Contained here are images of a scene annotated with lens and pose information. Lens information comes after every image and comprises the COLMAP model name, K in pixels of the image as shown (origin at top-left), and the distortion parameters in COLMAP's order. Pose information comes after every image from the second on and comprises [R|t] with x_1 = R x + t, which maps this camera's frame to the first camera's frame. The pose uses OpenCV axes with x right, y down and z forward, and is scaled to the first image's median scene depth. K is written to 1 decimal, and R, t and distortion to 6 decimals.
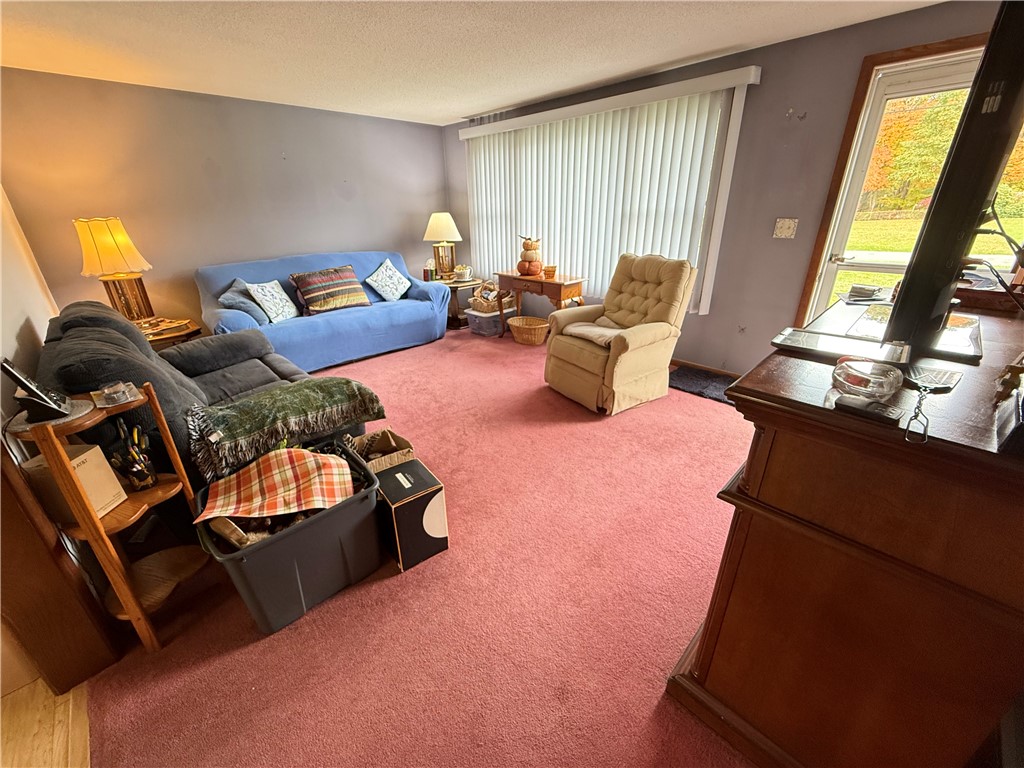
lens RADIAL K [[409.2, 0, 511.2], [0, 409.2, 384.1], [0, 0, 1]] dist [0.000313, 0.000002]
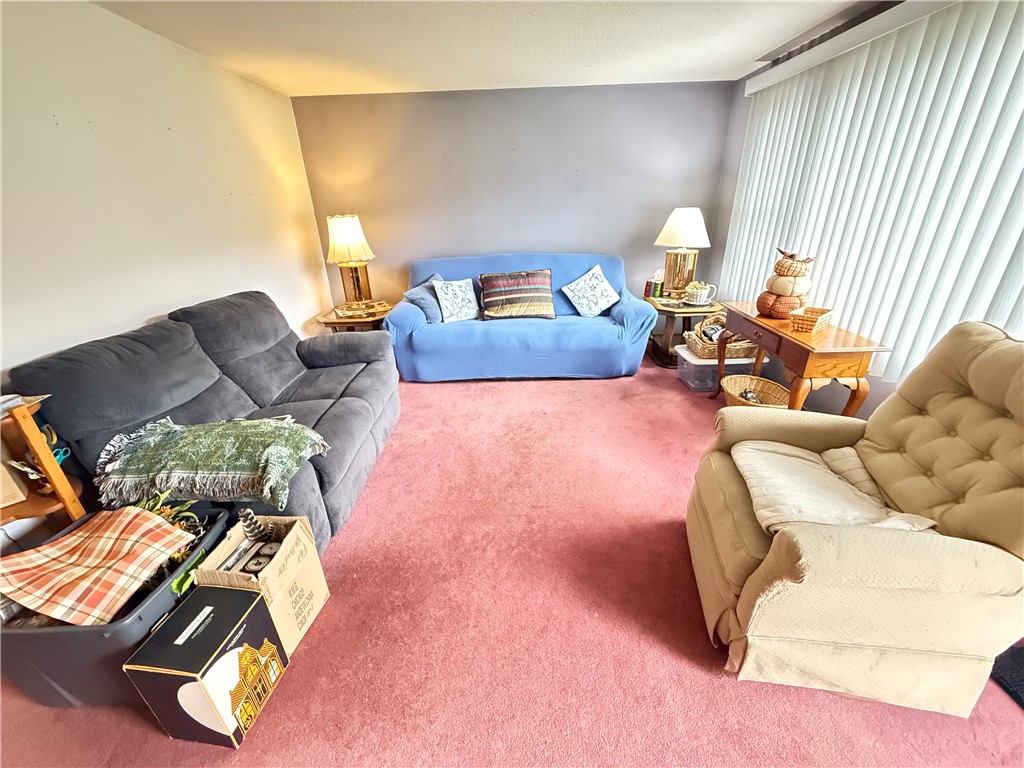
lens RADIAL K [[409.2, 0, 511.2], [0, 409.2, 384.1], [0, 0, 1]] dist [0.000313, 0.000002]
pose [[0.715899, 0.280493, -0.639385, 0.225133], [-0.261307, 0.956840, 0.127180, -0.191927], [0.647462, 0.076027, 0.758296, 0.404070]]
